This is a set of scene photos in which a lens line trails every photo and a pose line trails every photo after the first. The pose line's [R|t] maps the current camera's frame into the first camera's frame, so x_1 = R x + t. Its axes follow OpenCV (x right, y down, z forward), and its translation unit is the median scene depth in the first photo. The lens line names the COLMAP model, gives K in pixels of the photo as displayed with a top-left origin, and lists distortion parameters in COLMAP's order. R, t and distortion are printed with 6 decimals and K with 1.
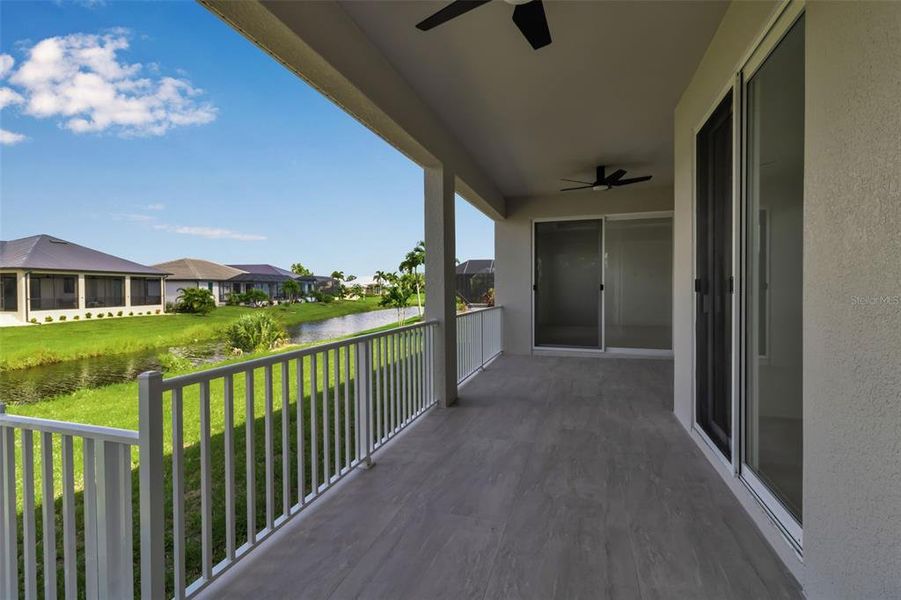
lens RADIAL K [[413.4, 0, 450.0], [0, 413.4, 297.0], [0, 0, 1]] dist [0.002127, 0.000109]
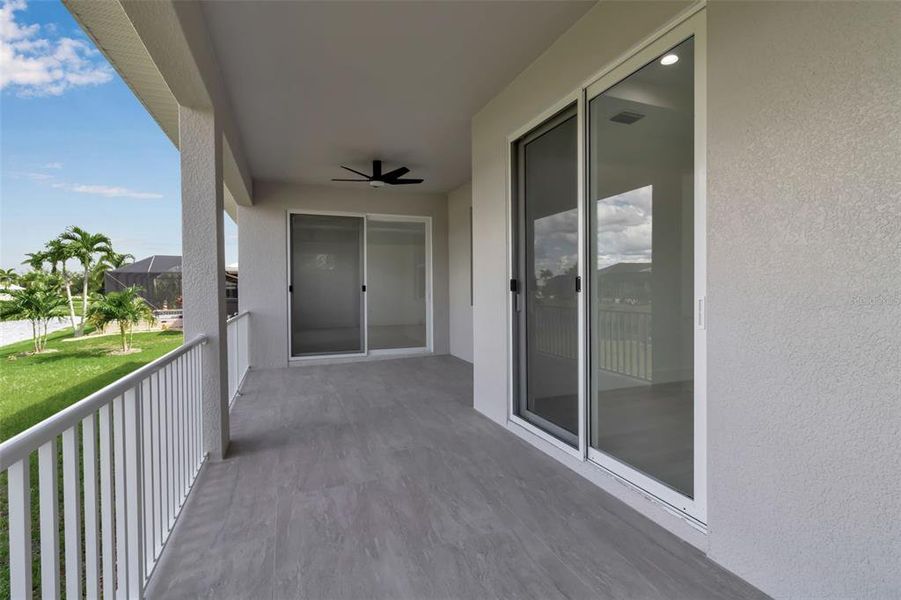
lens RADIAL K [[413.4, 0, 450.4], [0, 413.4, 295.2], [0, 0, 1]] dist [0.002127, 0.000109]
pose [[0.773714, -0.009738, 0.633461, -0.116599], [0.015959, 0.999864, -0.004123, -0.000562], [-0.633334, 0.013299, 0.773764, 0.168270]]
